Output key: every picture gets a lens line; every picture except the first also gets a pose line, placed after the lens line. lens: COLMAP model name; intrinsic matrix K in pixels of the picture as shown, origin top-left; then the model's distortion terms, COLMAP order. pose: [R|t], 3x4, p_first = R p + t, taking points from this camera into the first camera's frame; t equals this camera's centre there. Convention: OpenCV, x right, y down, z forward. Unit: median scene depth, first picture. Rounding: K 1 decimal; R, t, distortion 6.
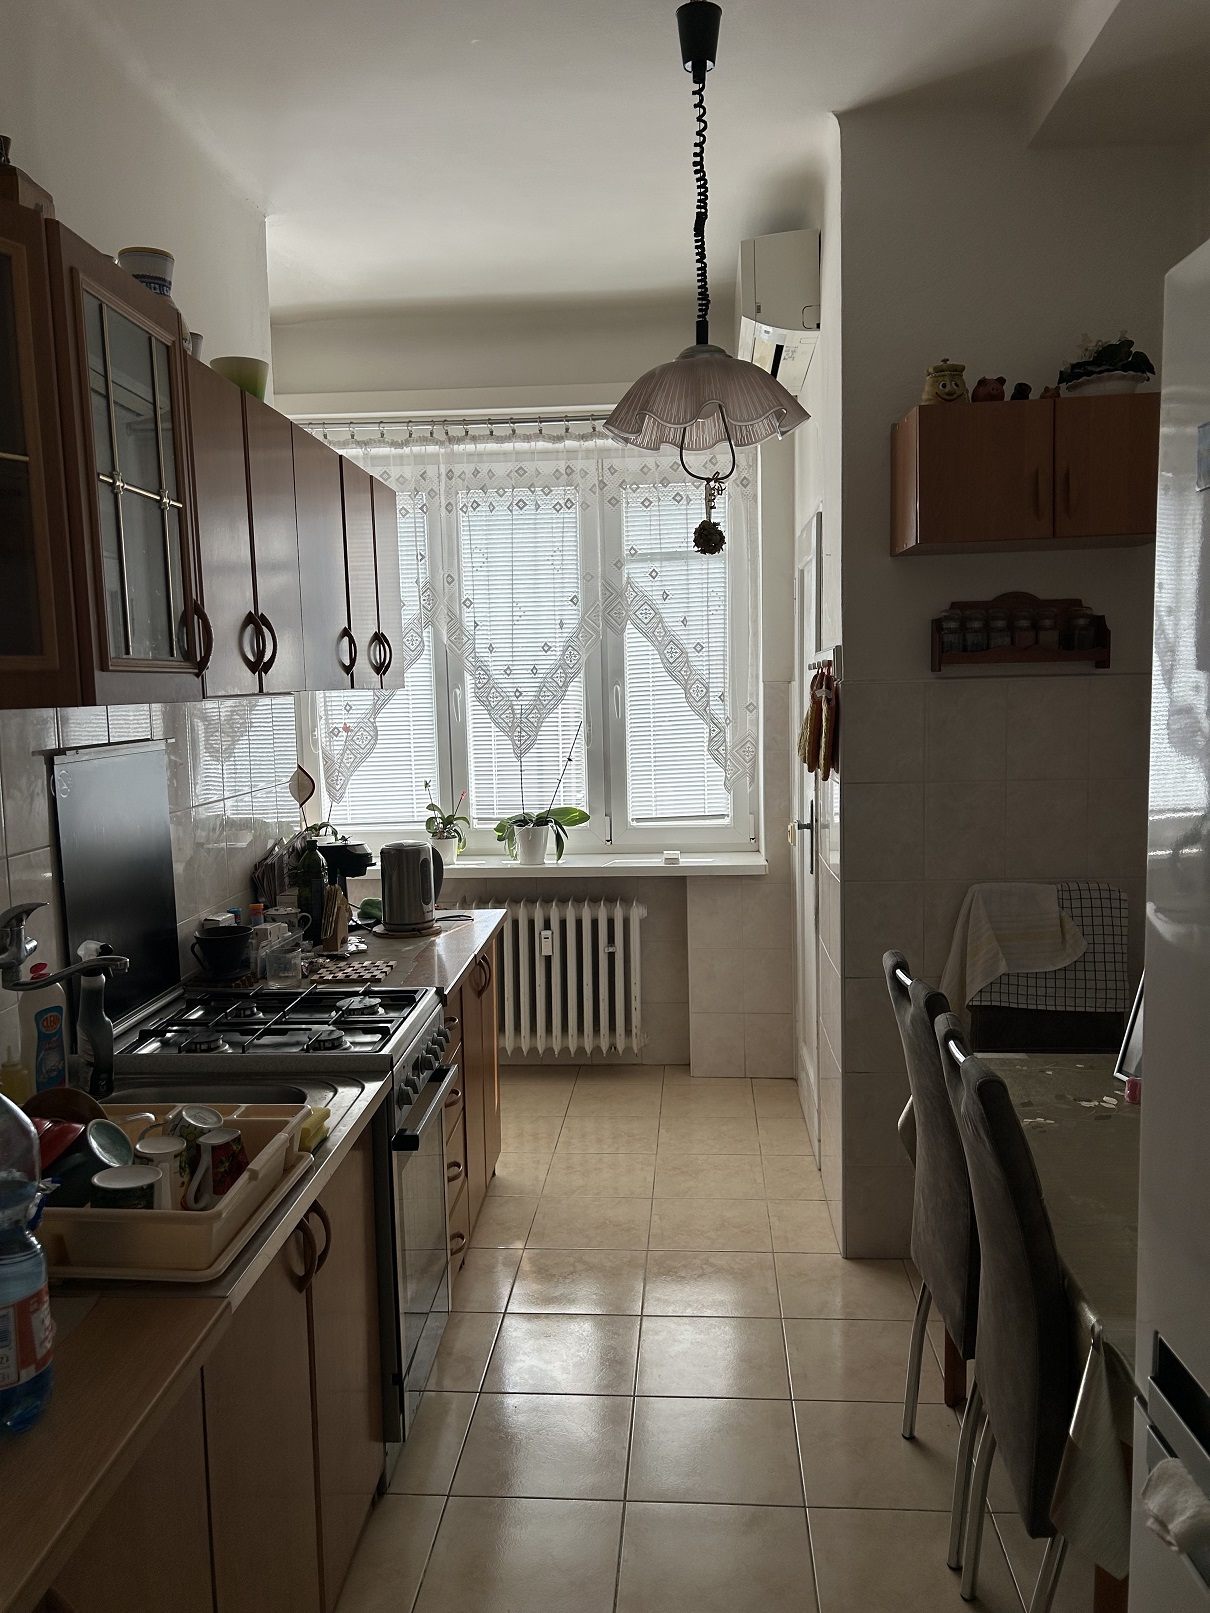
lens RADIAL K [[1227.2, 0, 605.3], [0, 1227.2, 810.5], [0, 0, 1]] dist [0.025957, 0.000788]
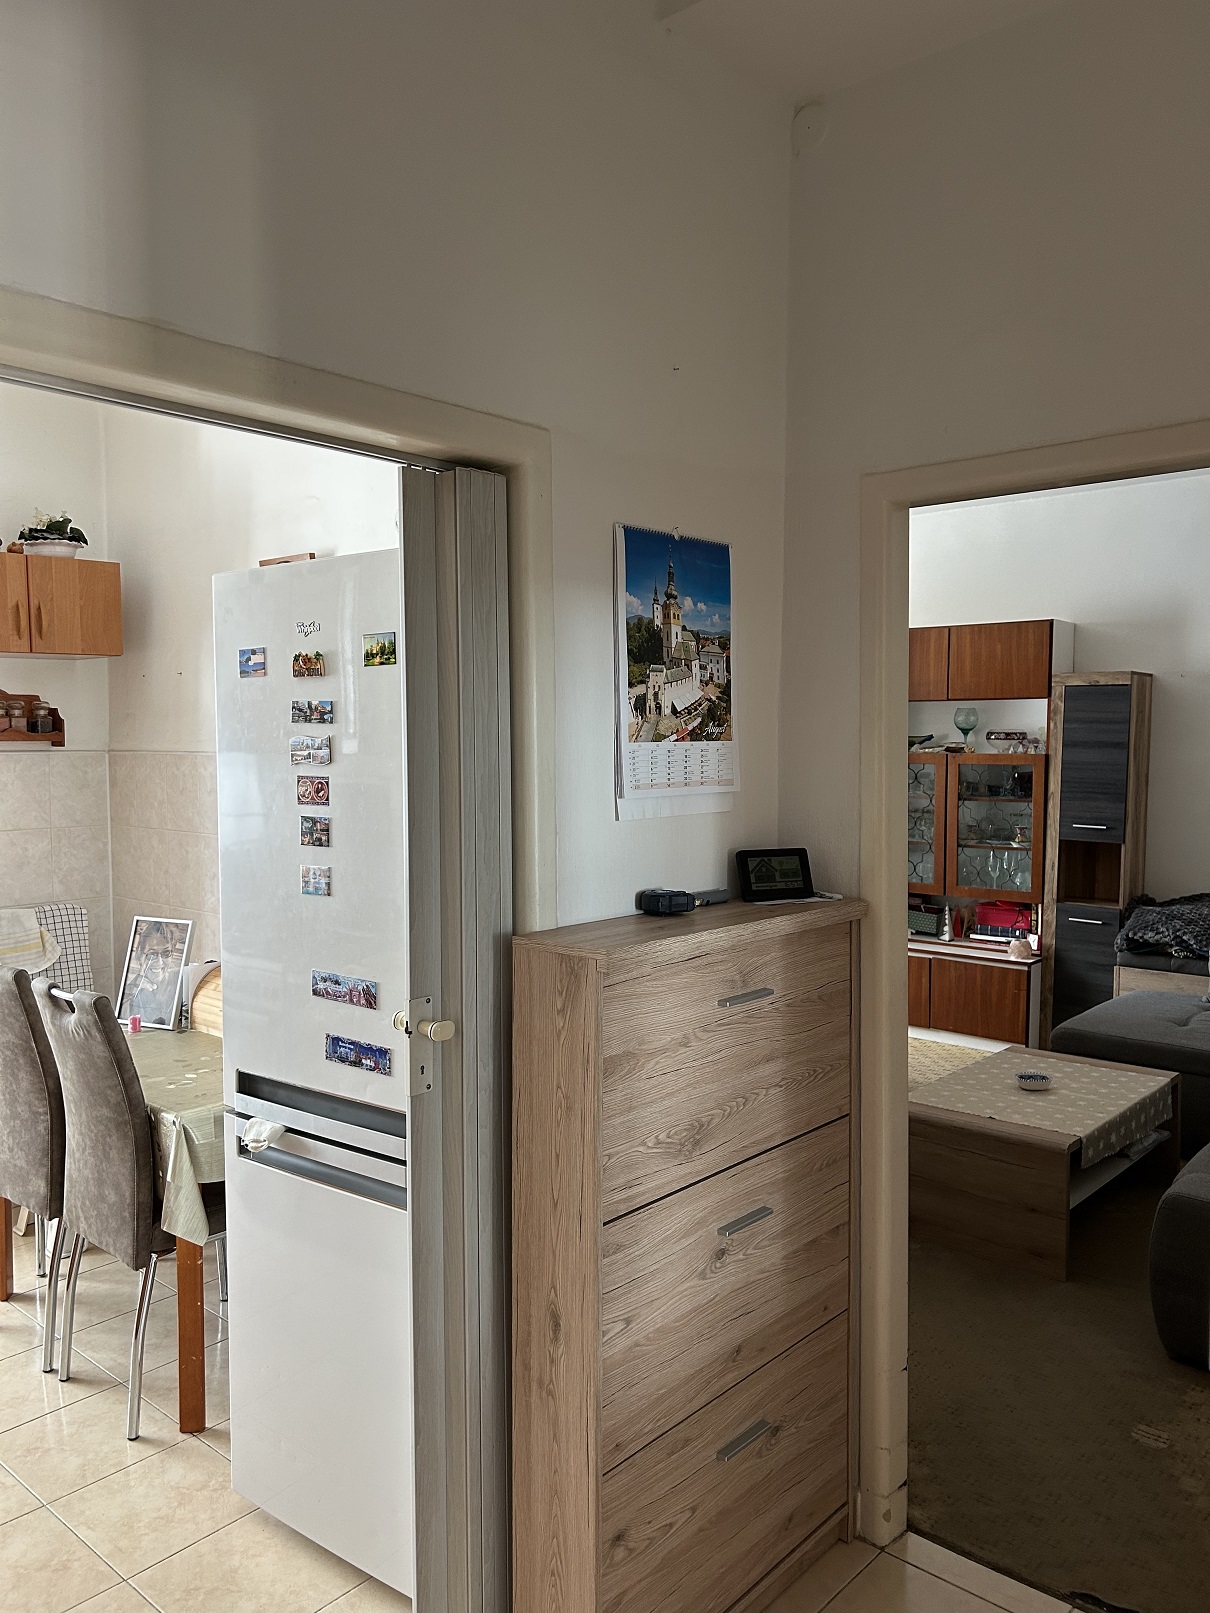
lens RADIAL K [[1227.2, 0, 604.1], [0, 1227.2, 808.1], [0, 0, 1]] dist [0.025957, 0.000788]
pose [[0.606072, -0.031013, 0.794805, -0.320606], [0.075075, 0.997009, -0.018345, 0.023439], [-0.791859, 0.070788, 0.606588, -0.306296]]
